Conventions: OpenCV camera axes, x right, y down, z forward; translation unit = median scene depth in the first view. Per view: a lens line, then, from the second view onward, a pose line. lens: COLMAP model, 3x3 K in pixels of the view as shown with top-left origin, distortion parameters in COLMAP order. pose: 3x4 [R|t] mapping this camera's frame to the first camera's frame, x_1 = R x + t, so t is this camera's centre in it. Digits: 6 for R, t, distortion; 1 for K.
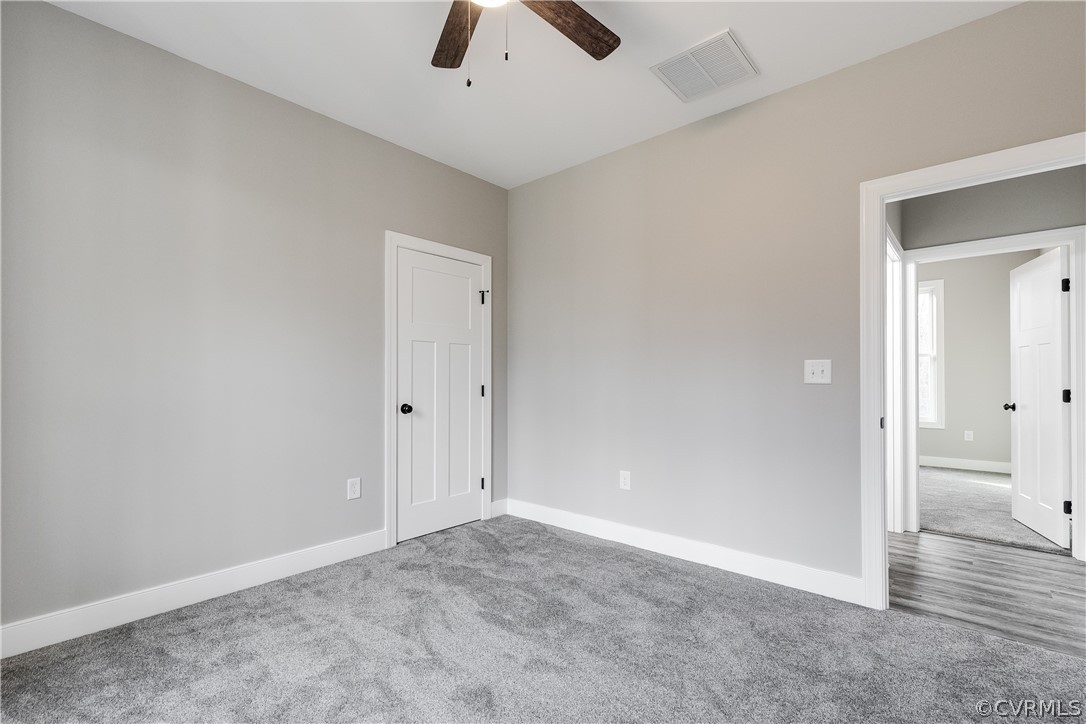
lens RADIAL K [[490.3, 0, 547.1], [0, 490.3, 376.1], [0, 0, 1]] dist [0.000222, 0.000041]
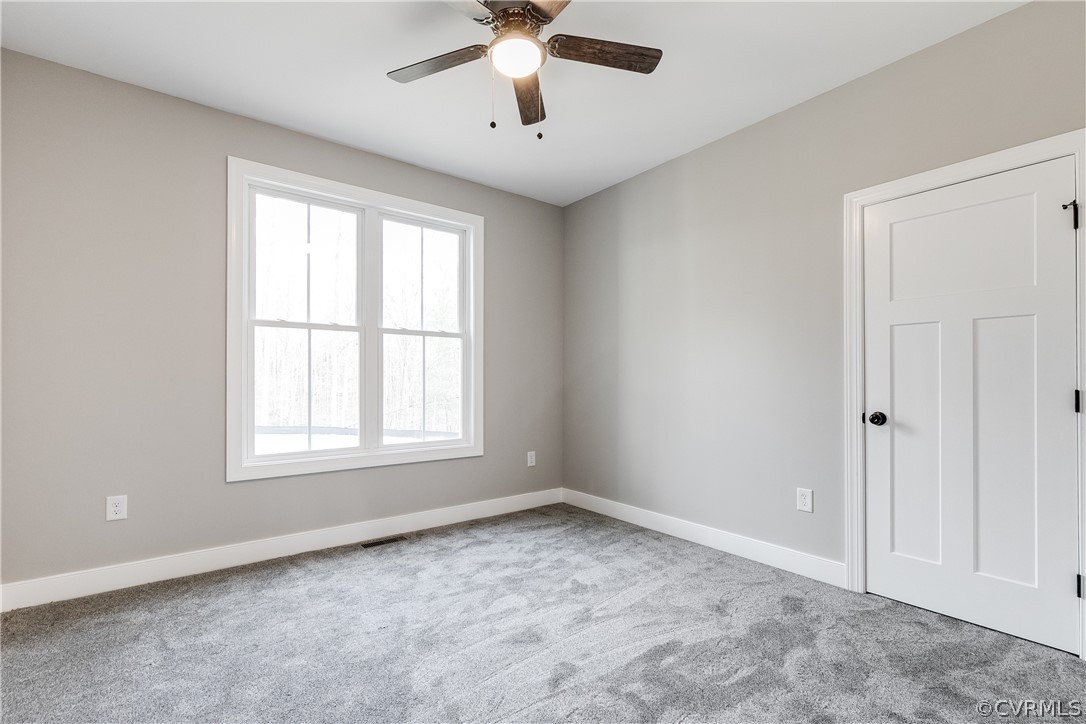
lens RADIAL K [[490.3, 0, 547.1], [0, 490.3, 376.1], [0, 0, 1]] dist [0.000222, 0.000041]
pose [[-0.187148, -0.005825, -0.982314, 0.661399], [0.008869, 0.999932, -0.007619, 0.003791], [0.982292, -0.010138, -0.187084, 0.792797]]
